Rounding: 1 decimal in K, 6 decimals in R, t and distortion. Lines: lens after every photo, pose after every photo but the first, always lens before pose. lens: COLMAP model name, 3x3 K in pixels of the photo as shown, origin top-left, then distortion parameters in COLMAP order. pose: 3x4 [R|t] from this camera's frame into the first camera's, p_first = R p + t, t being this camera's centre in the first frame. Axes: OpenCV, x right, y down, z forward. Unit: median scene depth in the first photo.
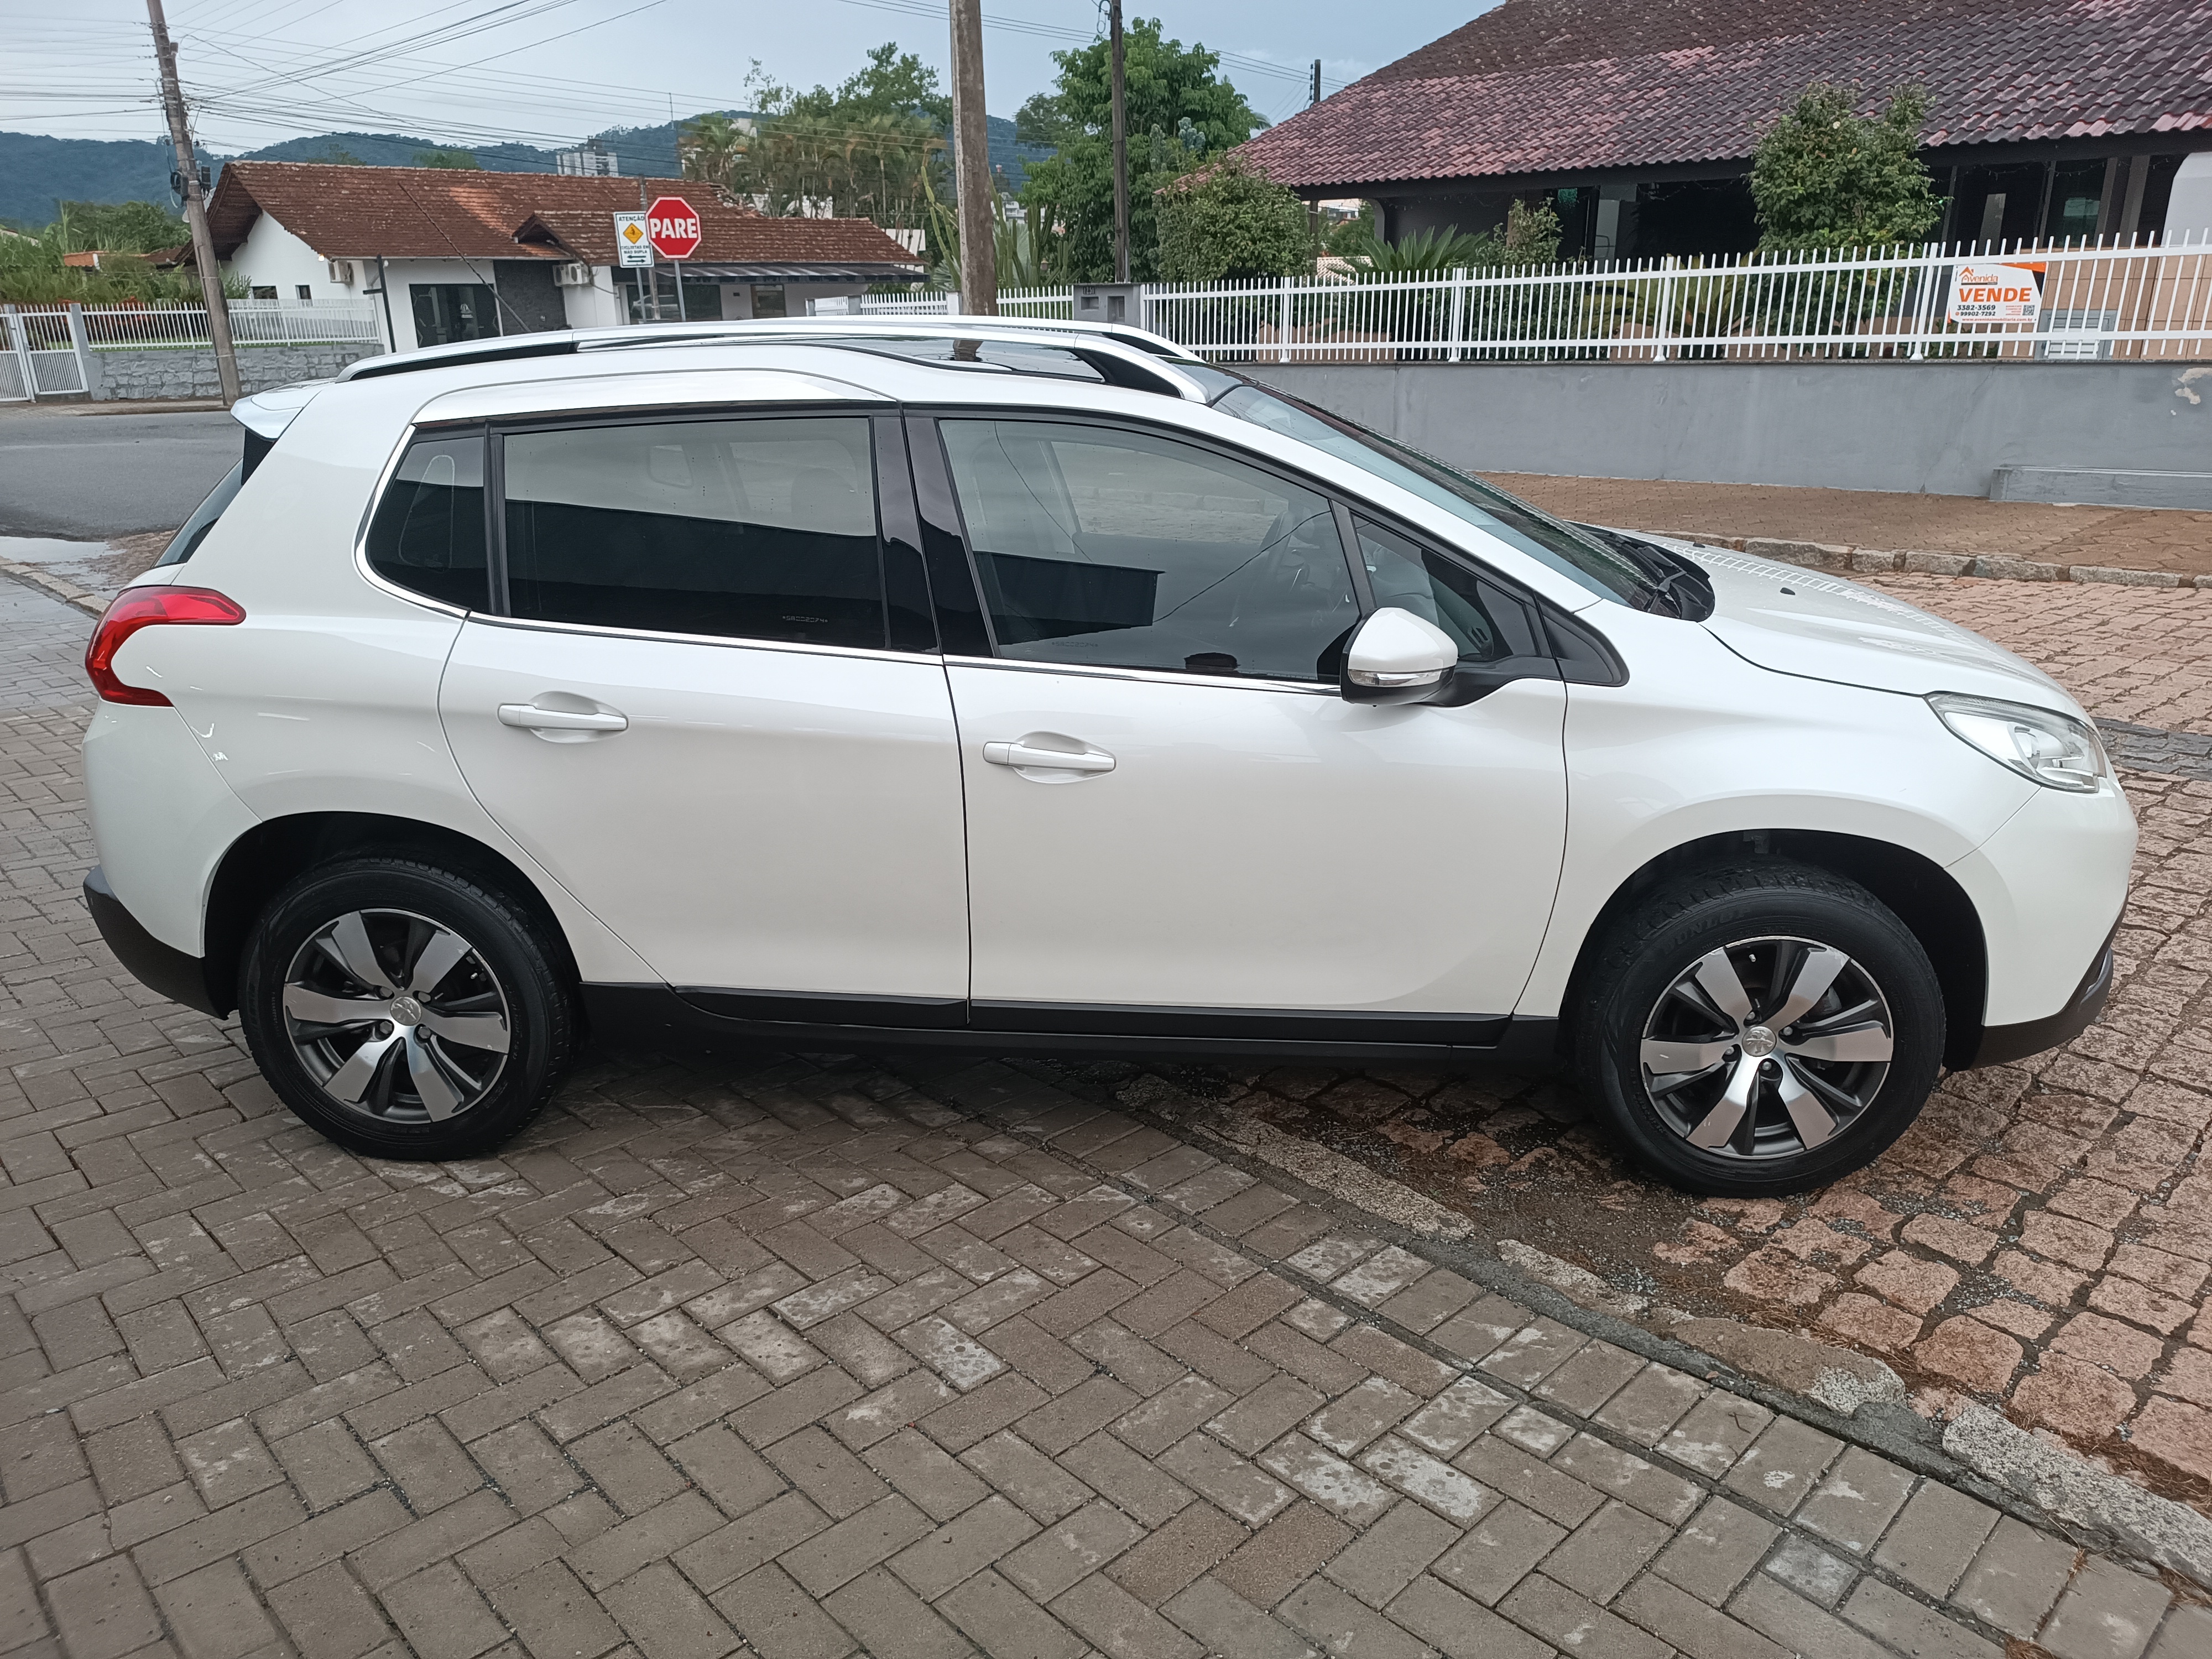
lens RADIAL K [[1502.8, 0, 1106.0], [0, 1502.8, 829.5], [0, 0, 1]] dist [0.031203, -0.025435]
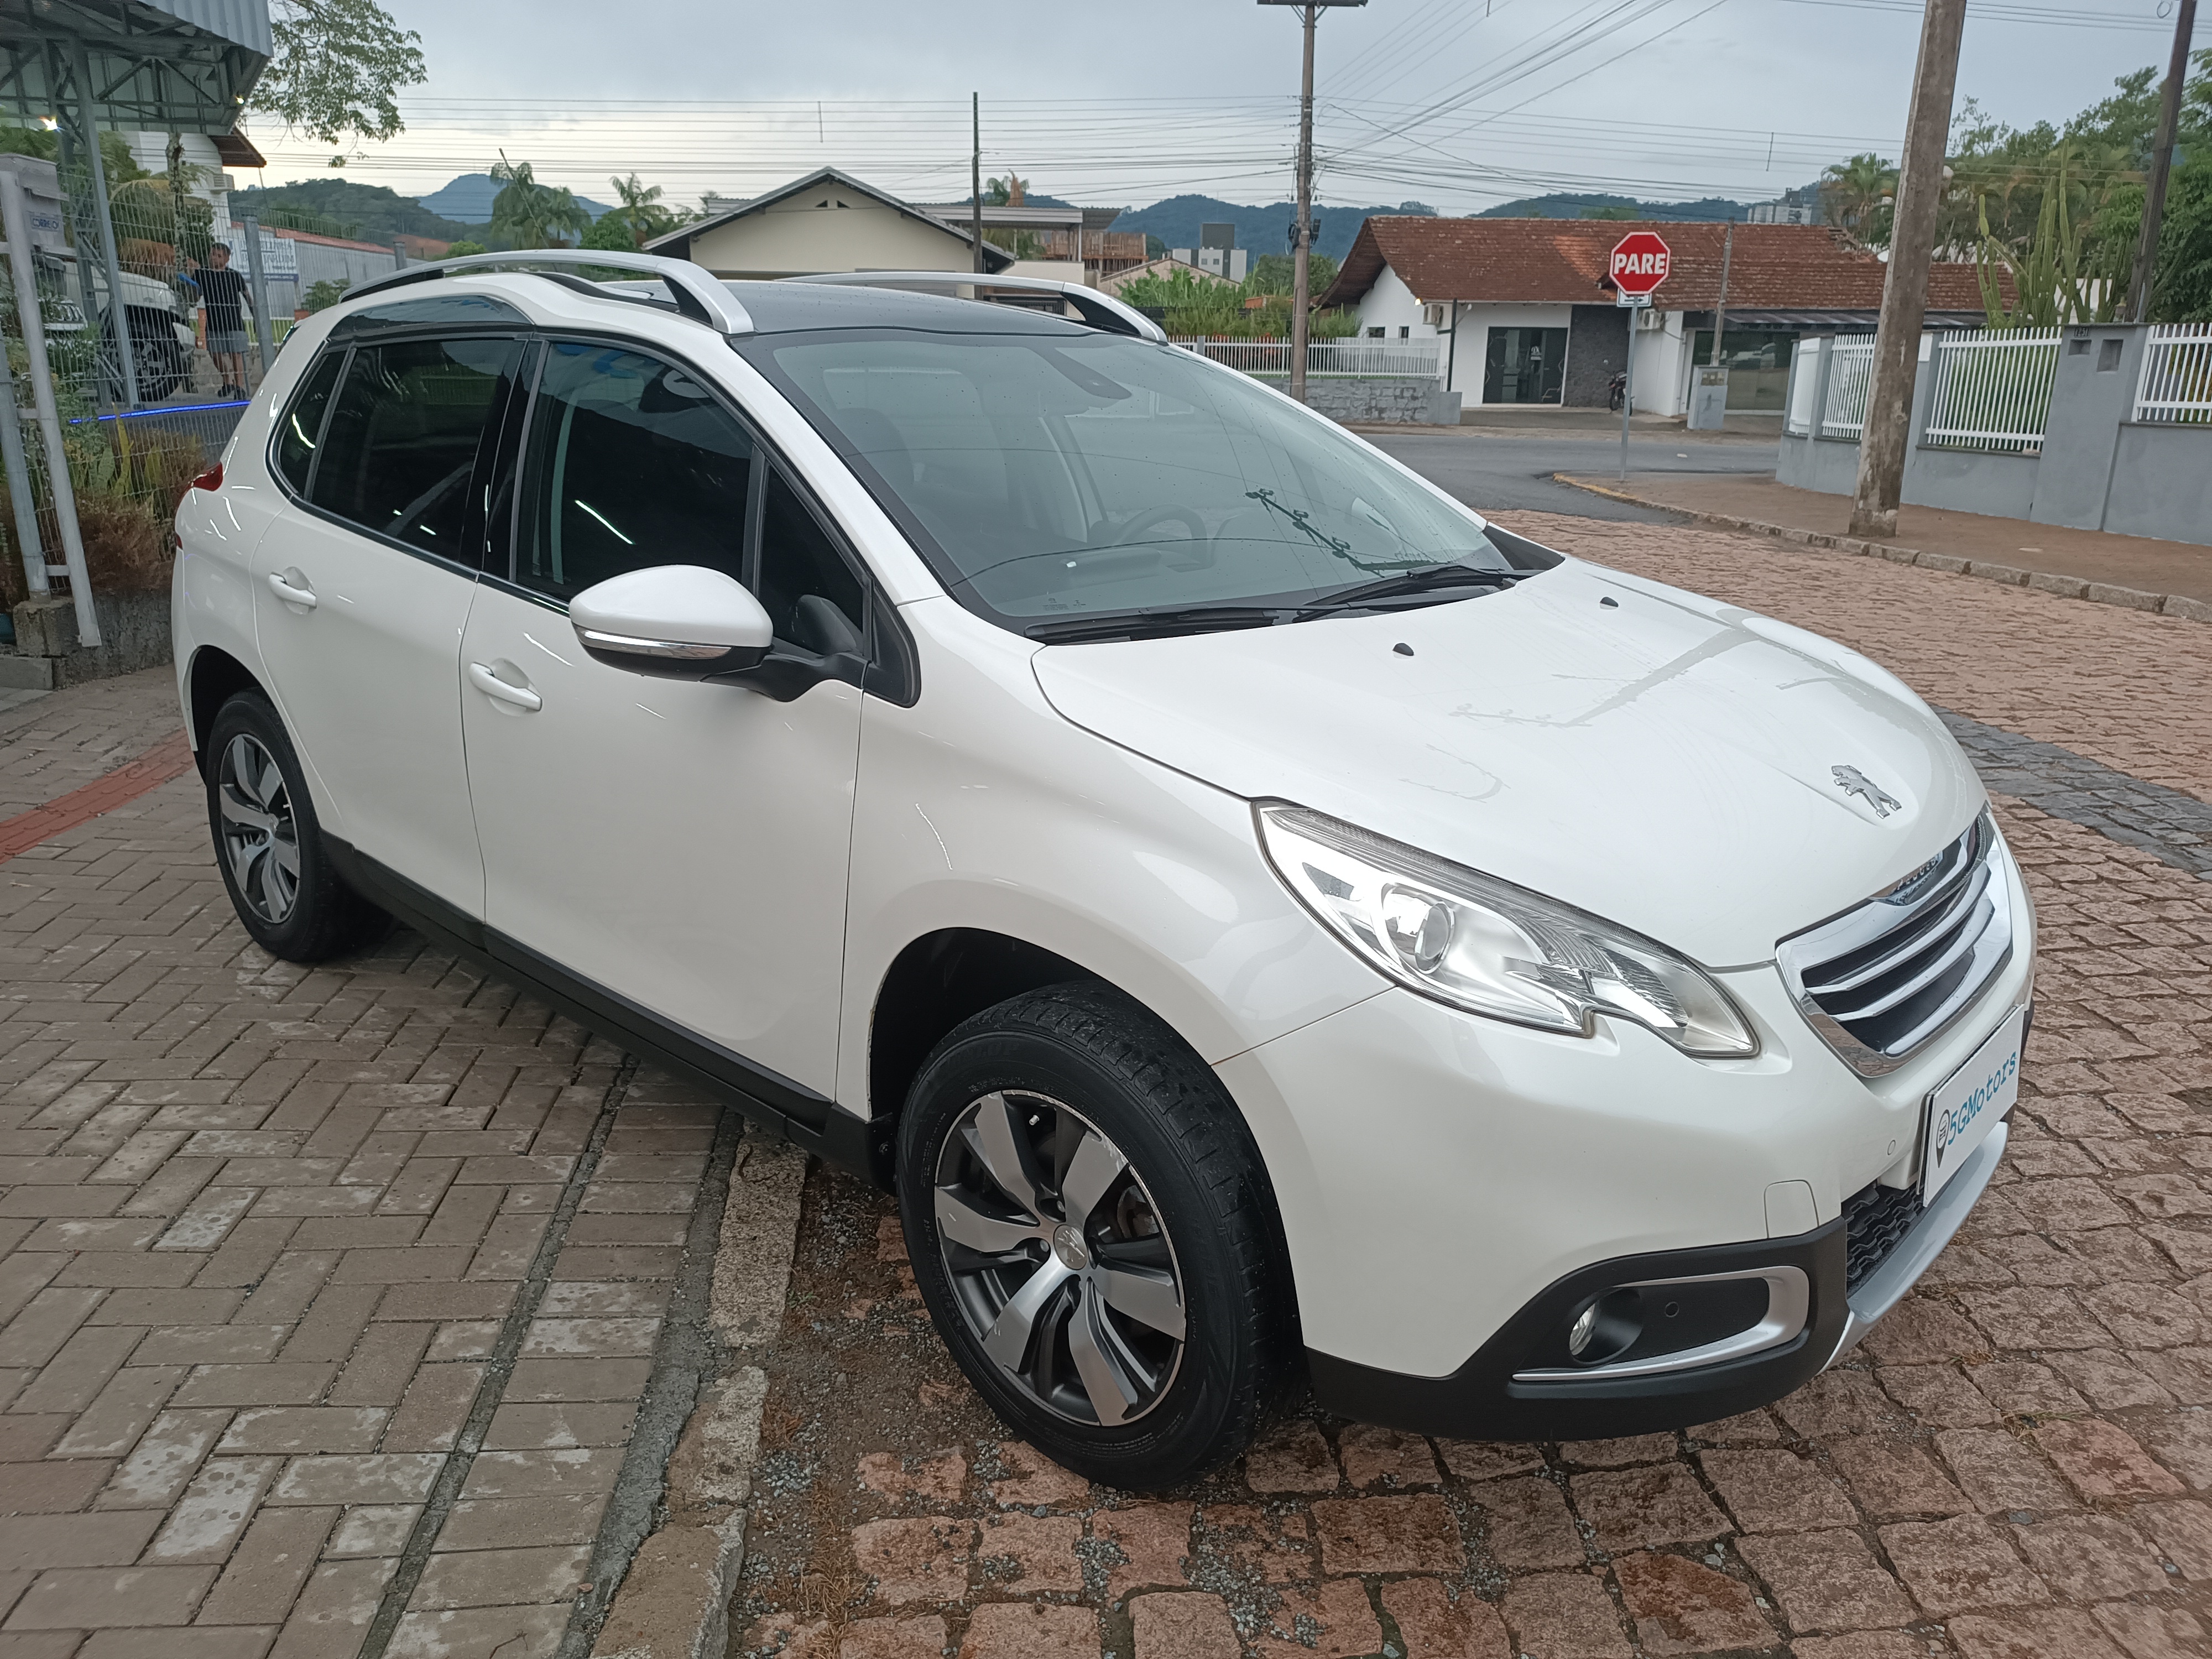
lens RADIAL K [[1537.0, 0, 1184.5], [0, 1537.0, 837.8], [0, 0, 1]] dist [0.011166, -0.003552]
pose [[0.795107, 0.208661, -0.569443, 0.121481], [-0.226835, 0.973118, 0.039852, -0.012536], [0.562450, 0.097483, 0.821064, 0.060356]]
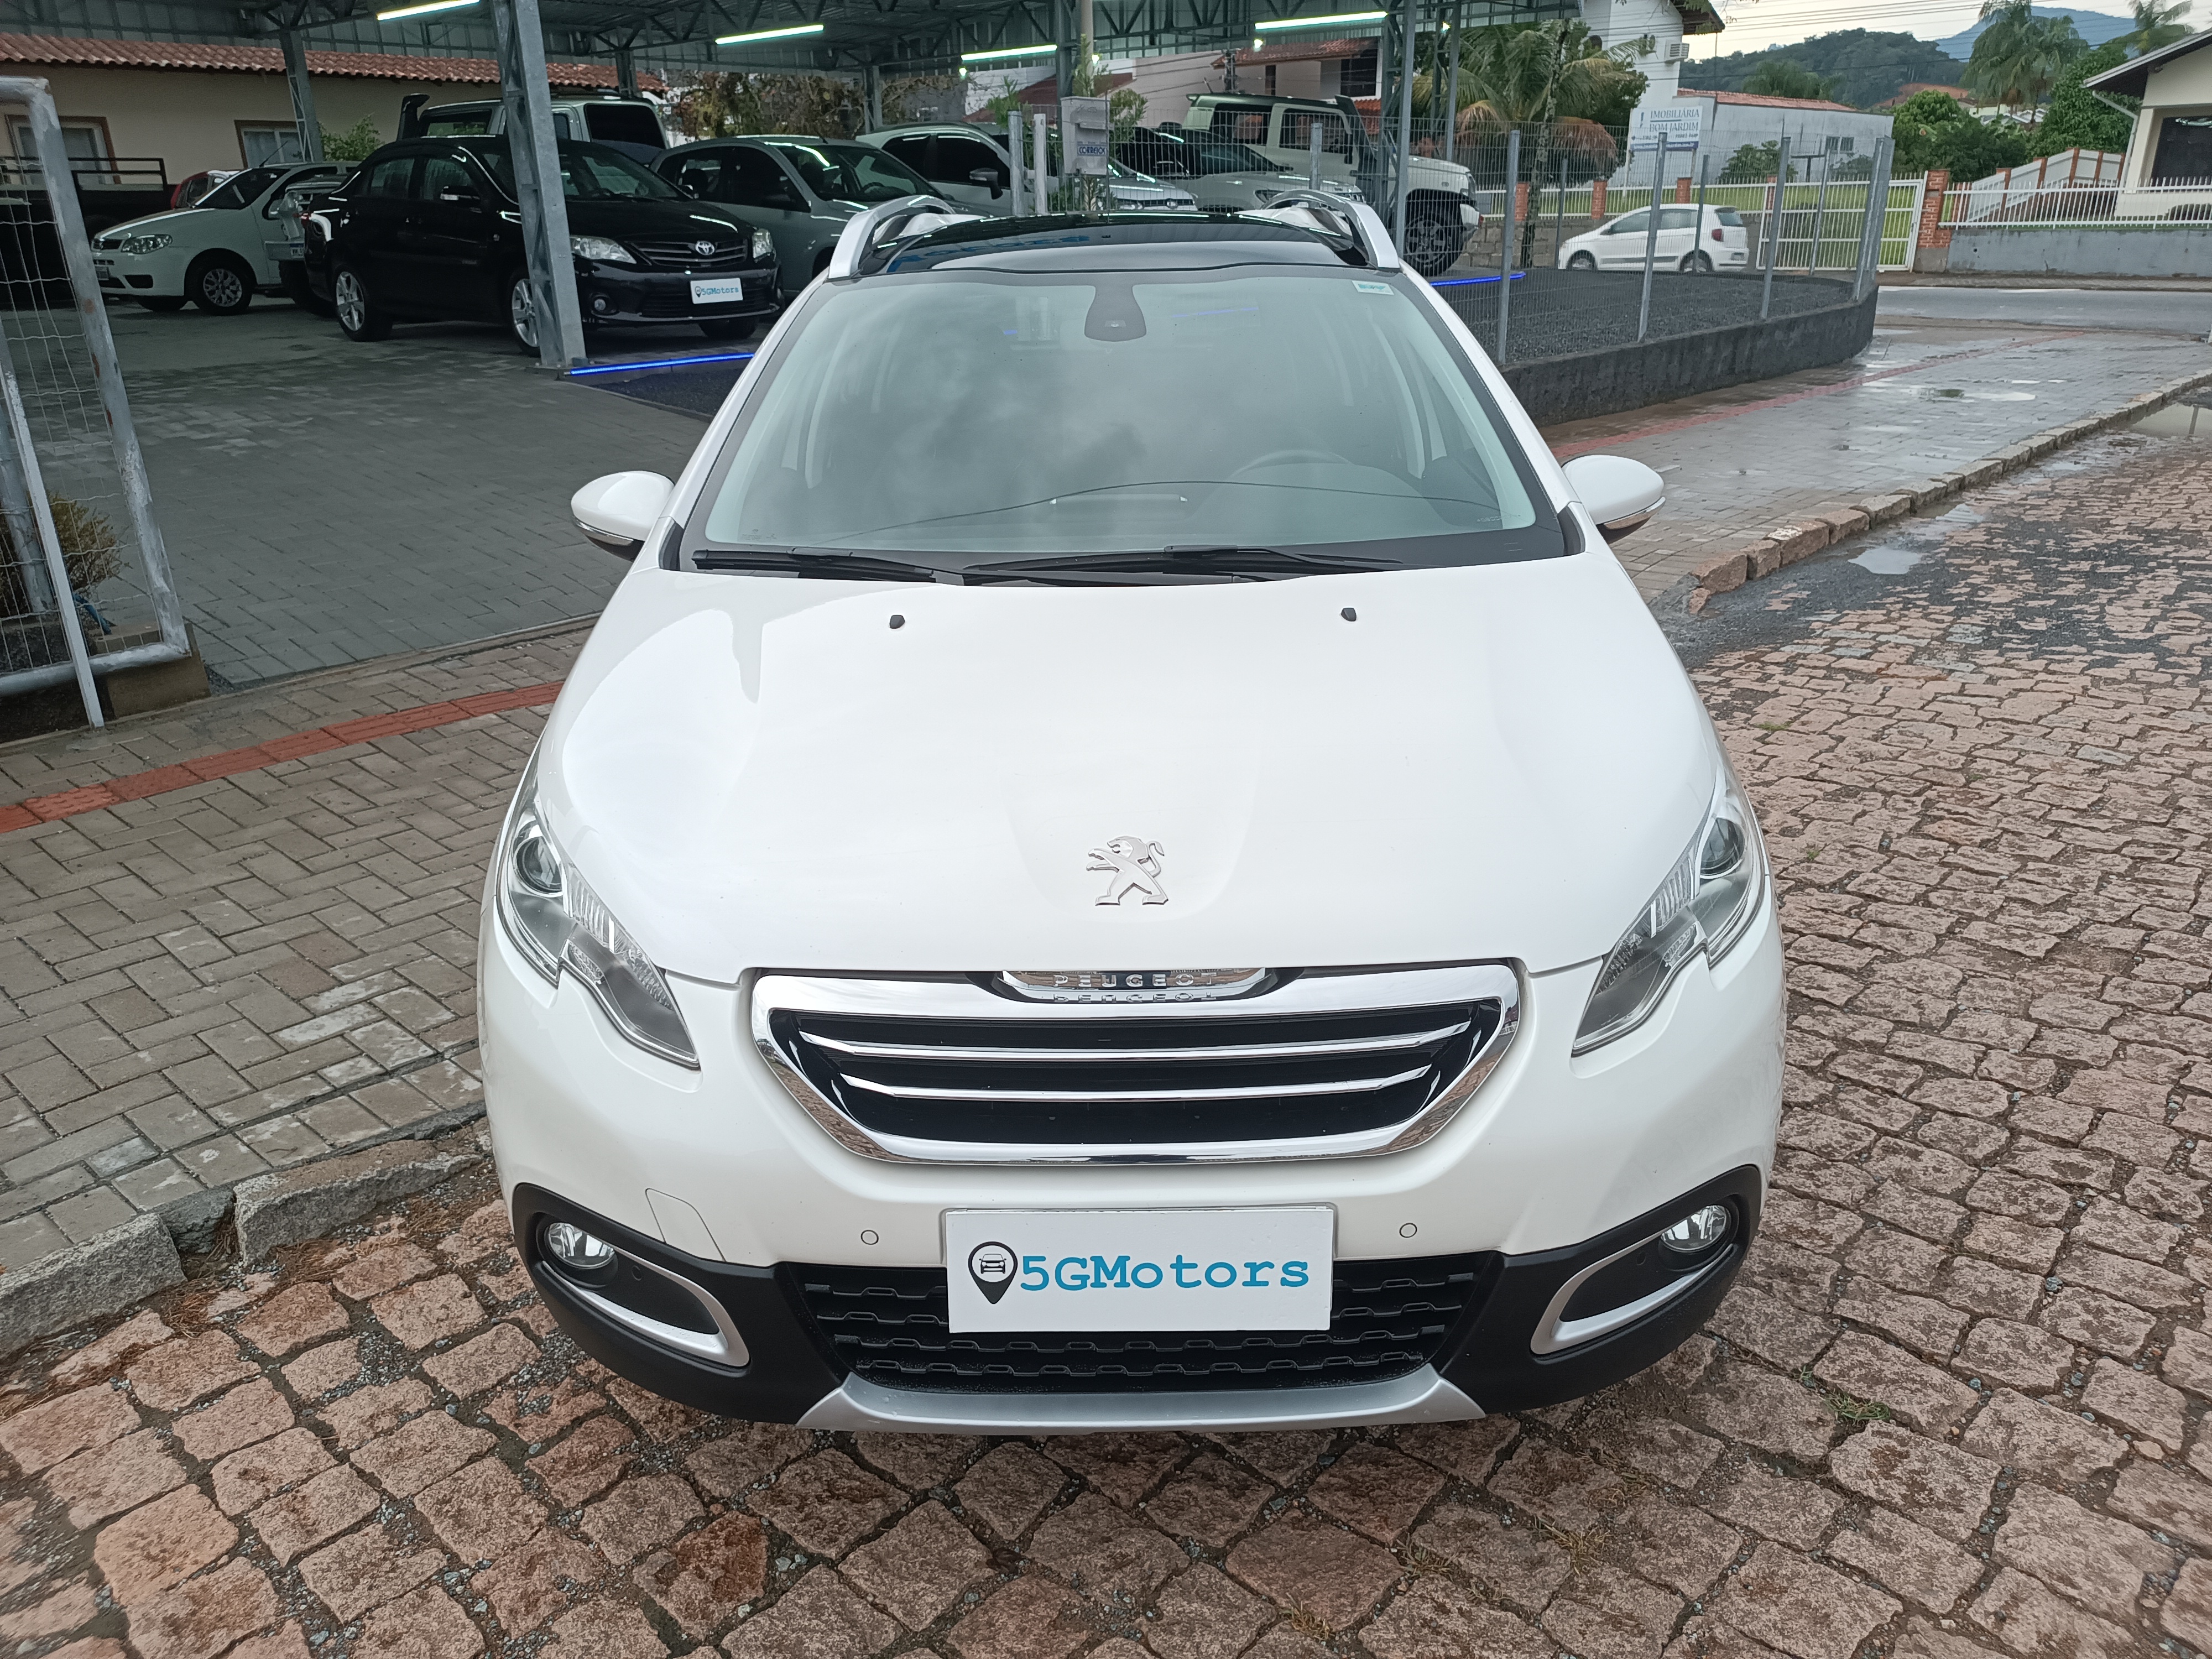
lens RADIAL K [[1650.4, 0, 1155.5], [0, 1650.4, 828.2], [0, 0, 1]] dist [0.011039, 0.004563]
pose [[0.084116, 0.363380, -0.927836, 0.181981], [-0.321177, 0.891329, 0.319965, -0.052338], [0.943276, 0.271085, 0.191684, 0.153721]]
